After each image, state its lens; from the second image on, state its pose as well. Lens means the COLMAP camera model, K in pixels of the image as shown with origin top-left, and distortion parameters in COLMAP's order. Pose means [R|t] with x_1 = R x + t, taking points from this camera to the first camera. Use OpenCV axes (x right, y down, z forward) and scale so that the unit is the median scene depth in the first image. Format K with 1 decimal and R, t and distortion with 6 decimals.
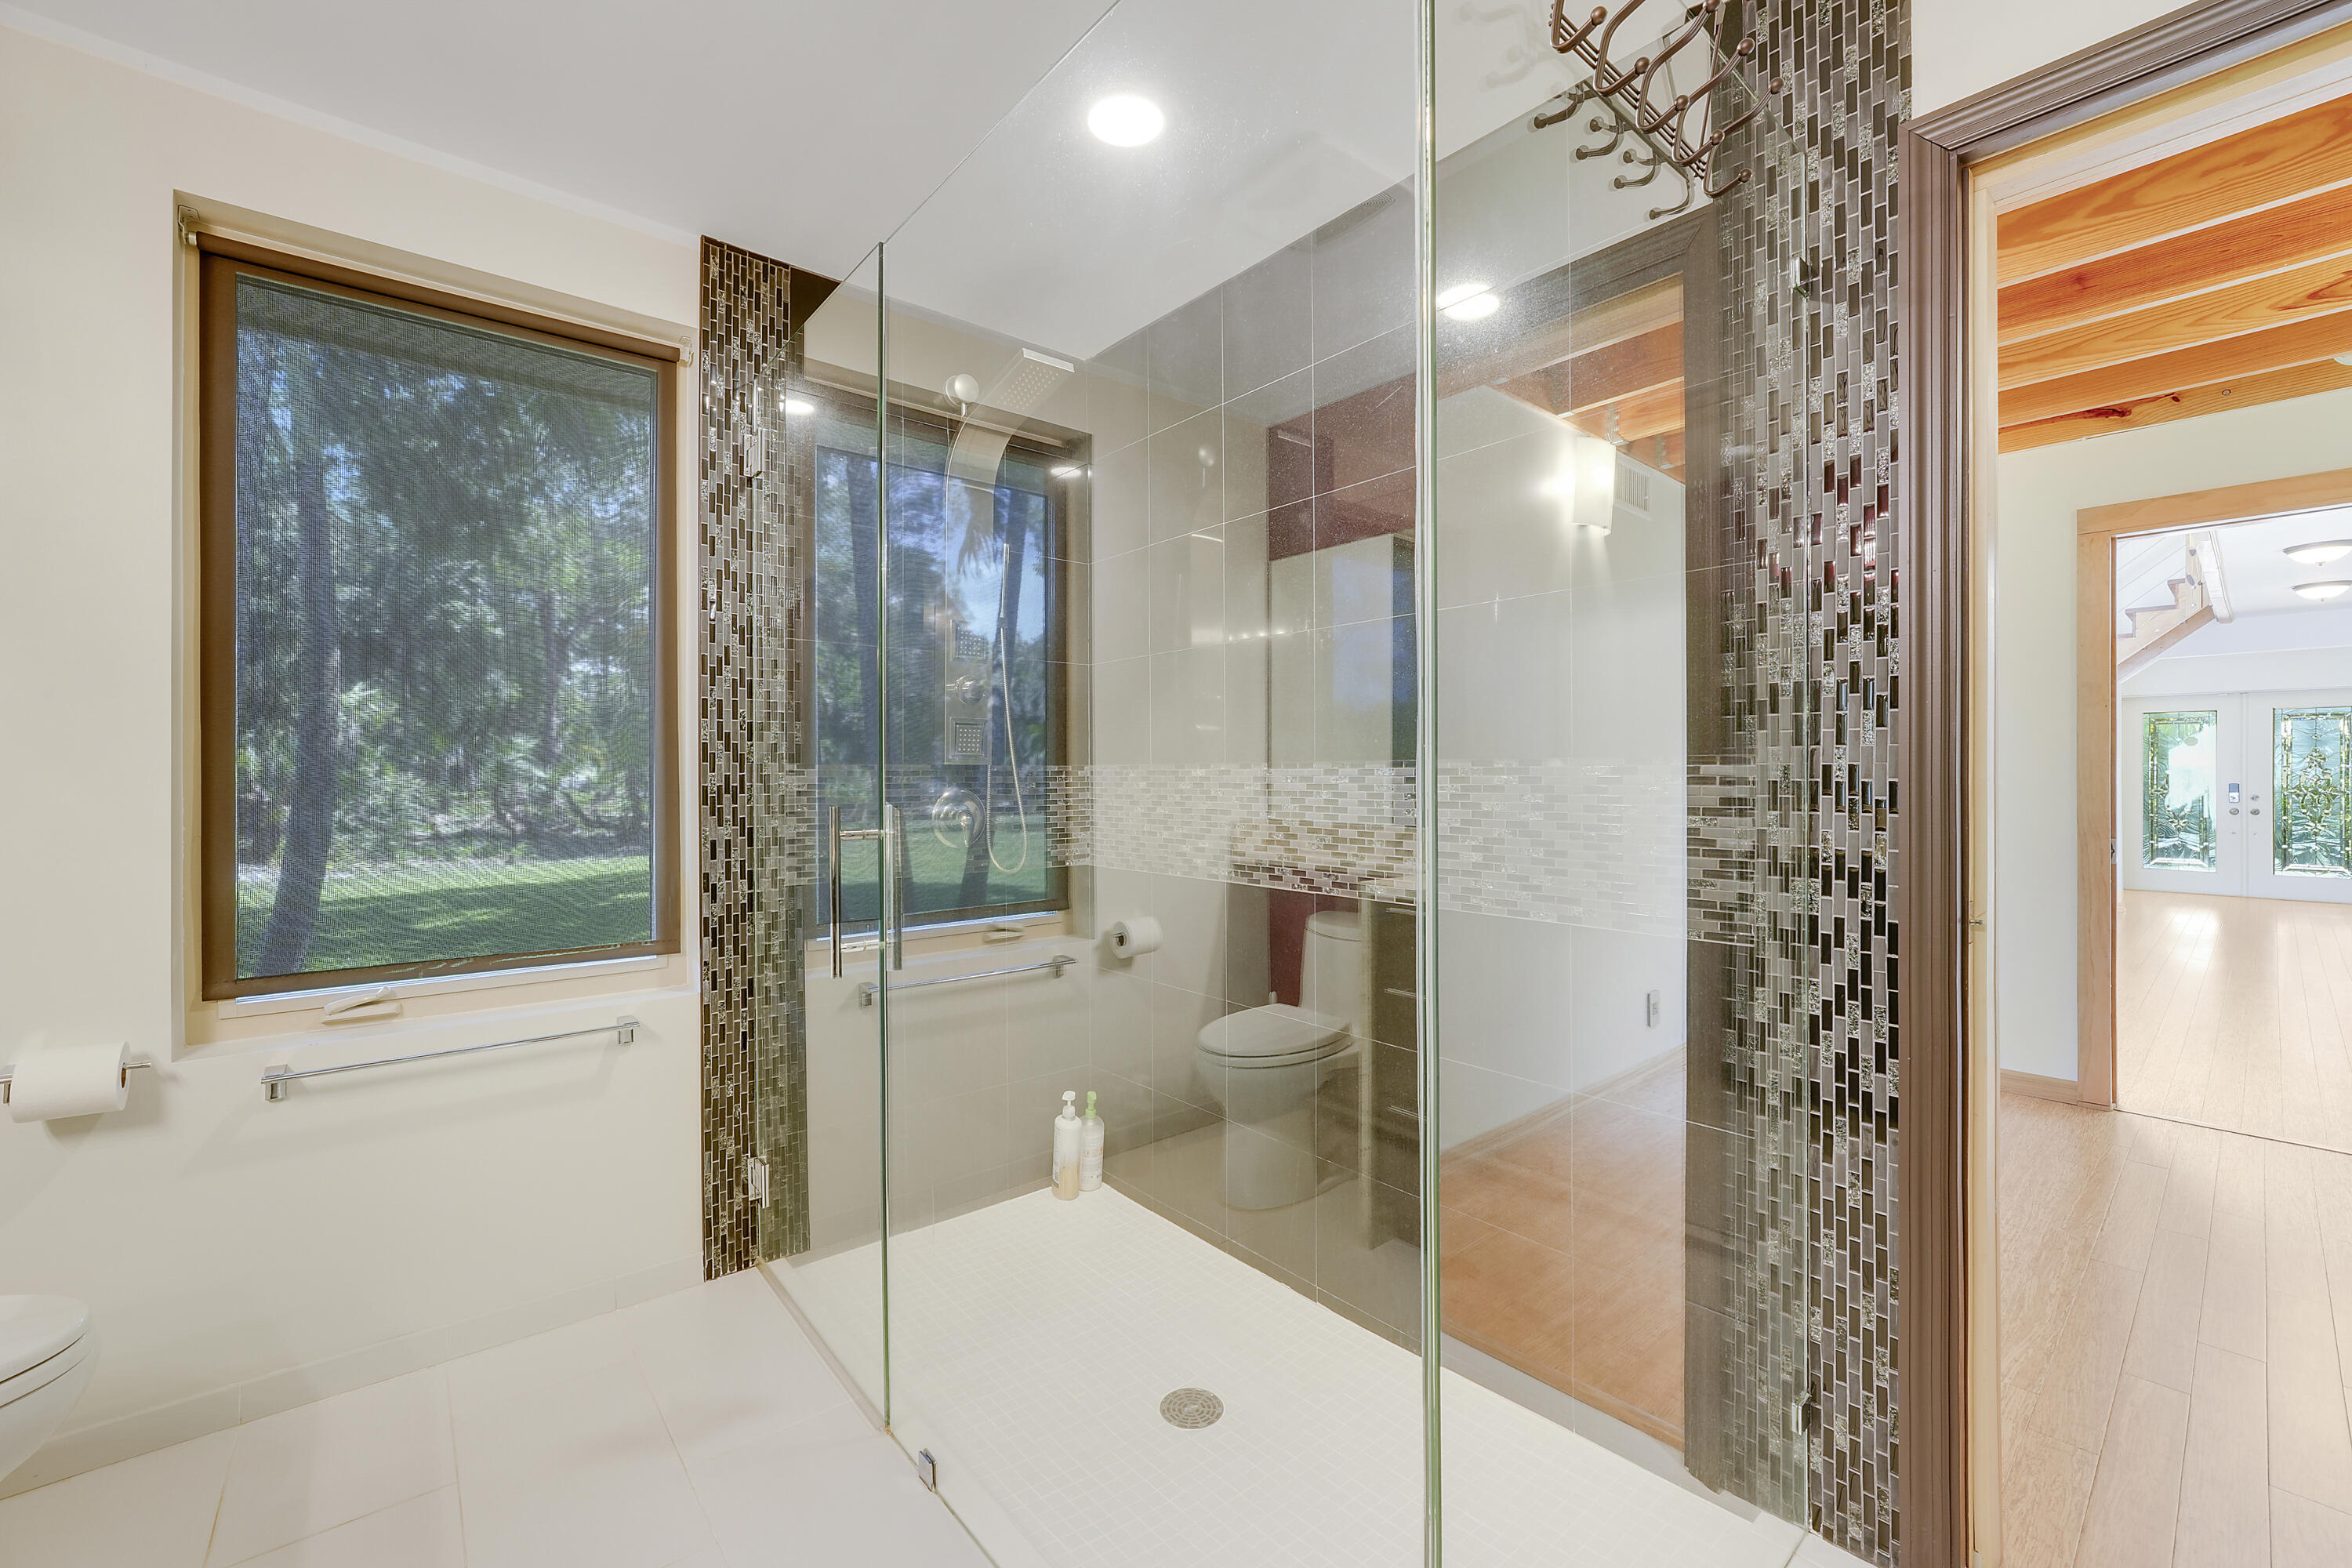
lens RADIAL K [[945.3, 0, 1140.7], [0, 945.3, 777.8], [0, 0, 1]] dist [0.001259, -0.006268]
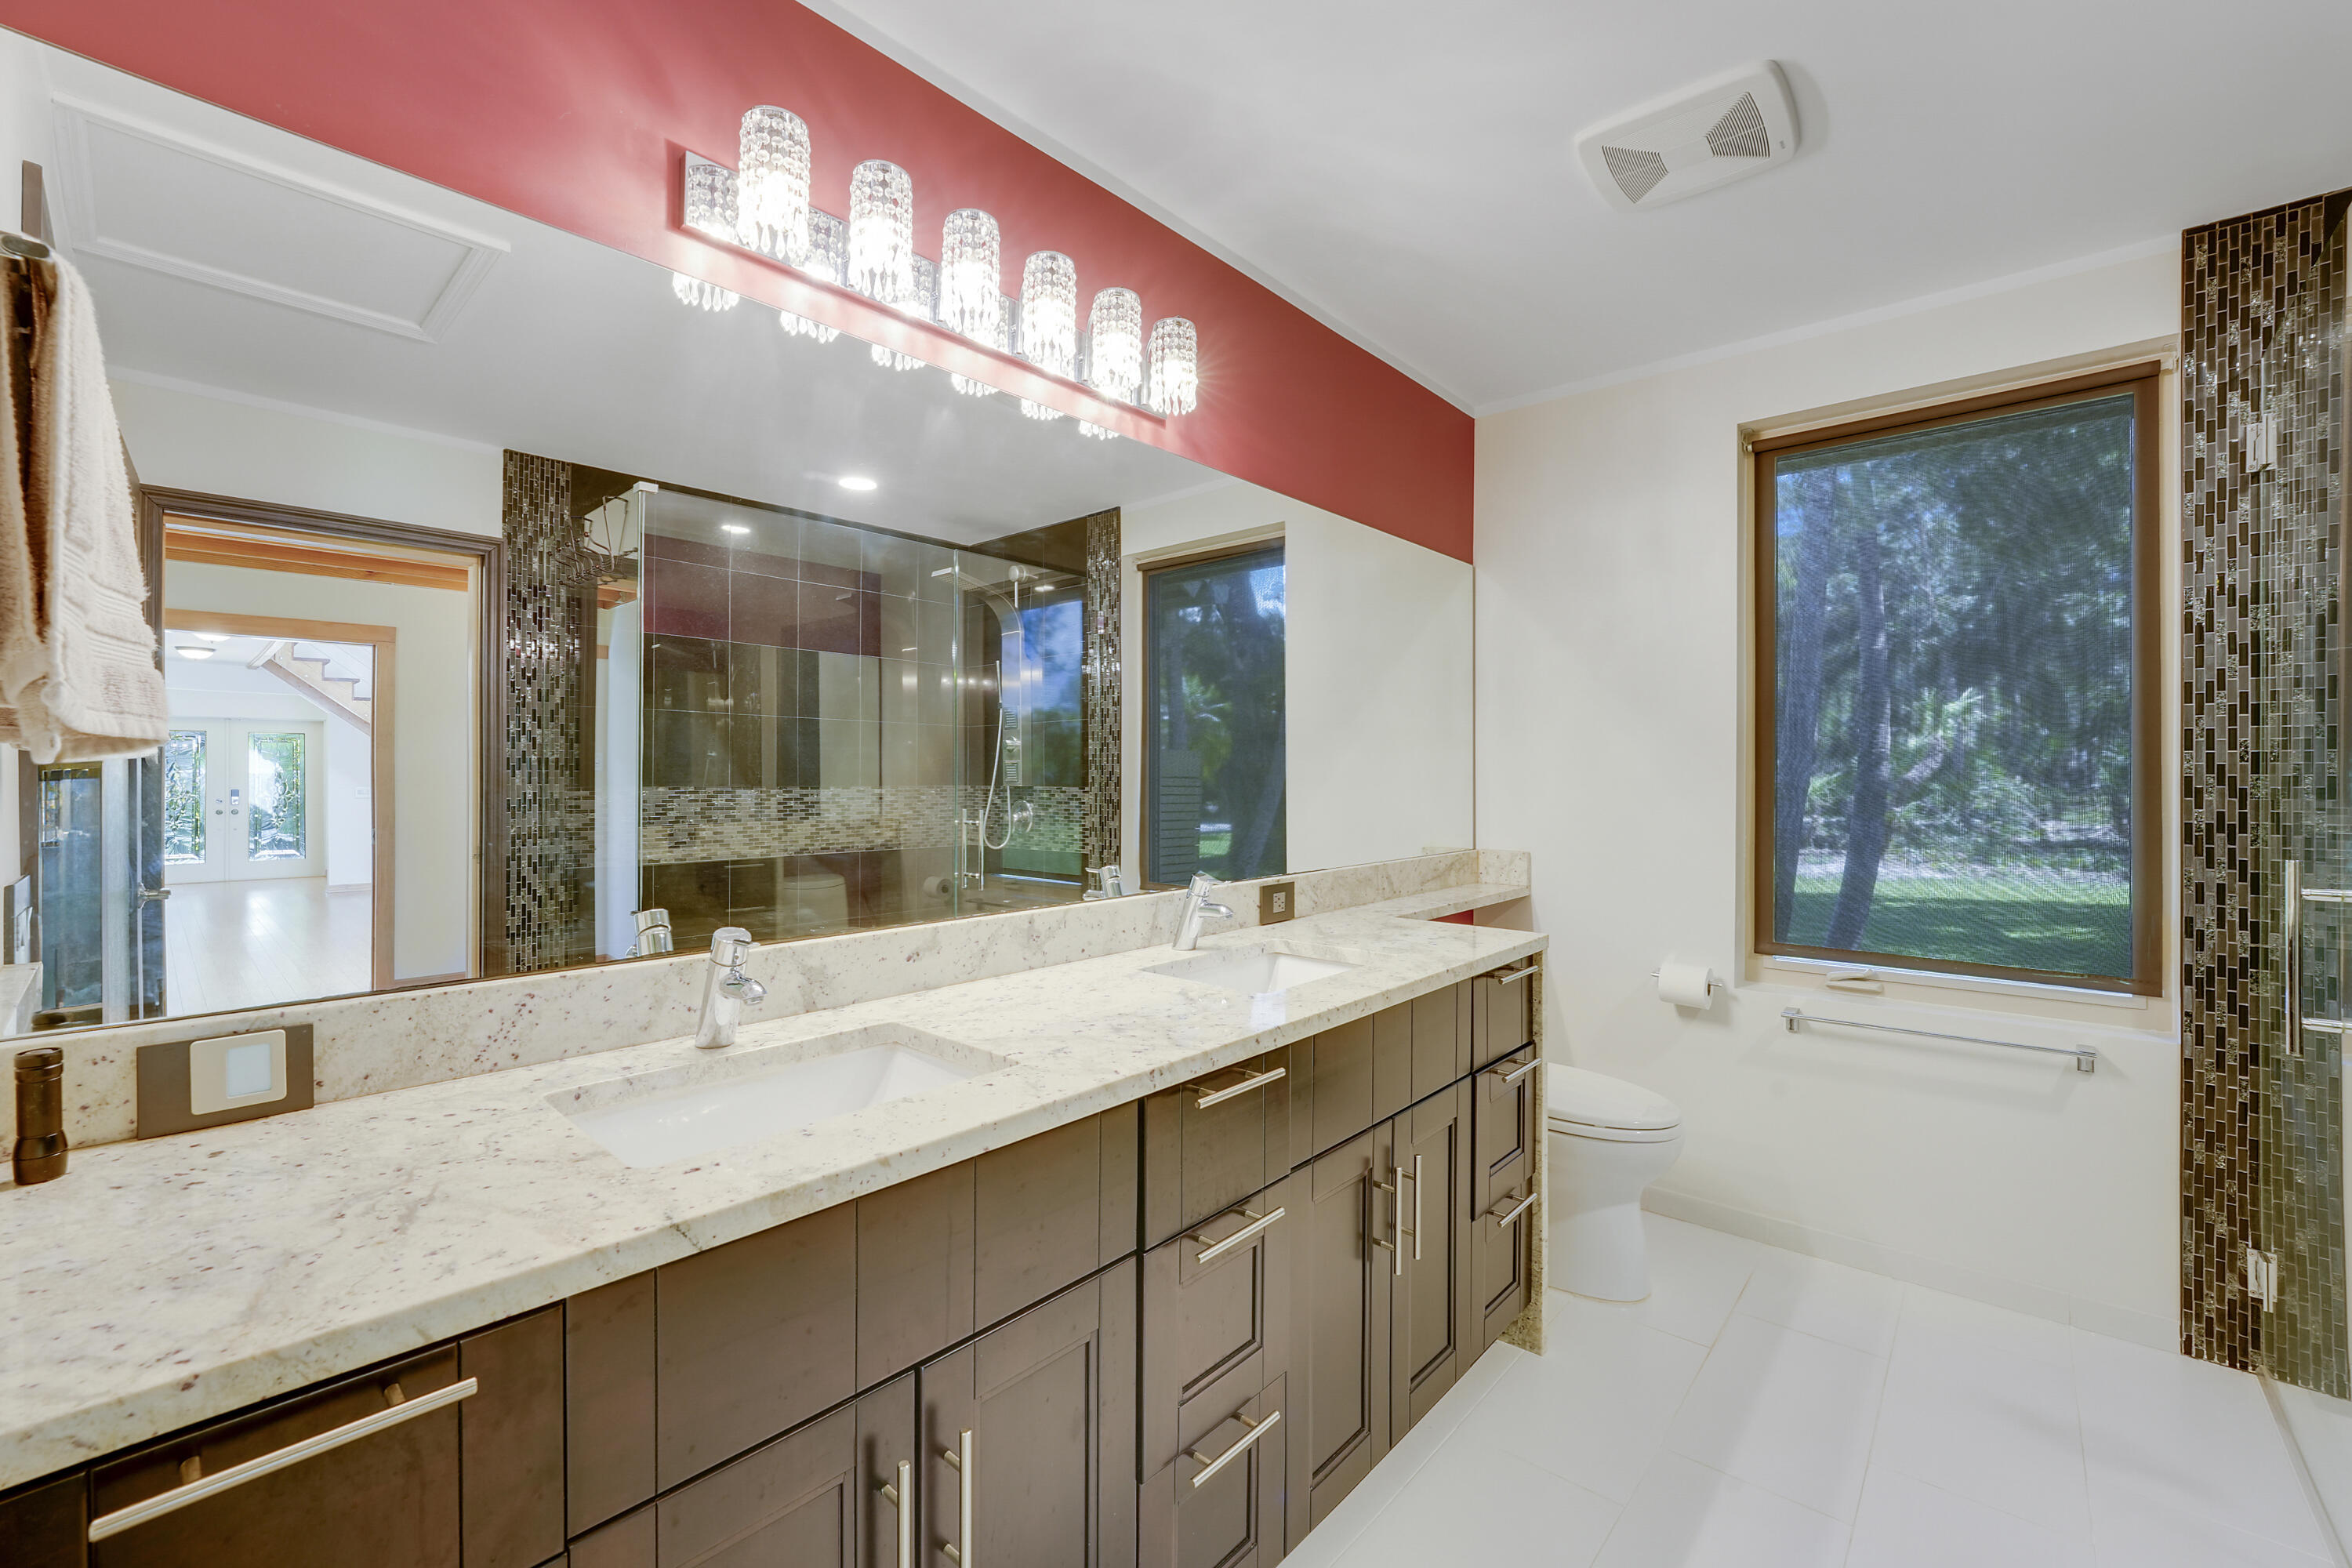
lens RADIAL K [[975.3, 0, 1177.2], [0, 975.3, 774.9], [0, 0, 1]] dist [-0.022560, 0.000405]
pose [[0.167662, 0.001839, -0.985843, 0.287741], [-0.001269, 0.999998, 0.001649, -0.038432], [0.985844, 0.000974, 0.167664, -0.133674]]
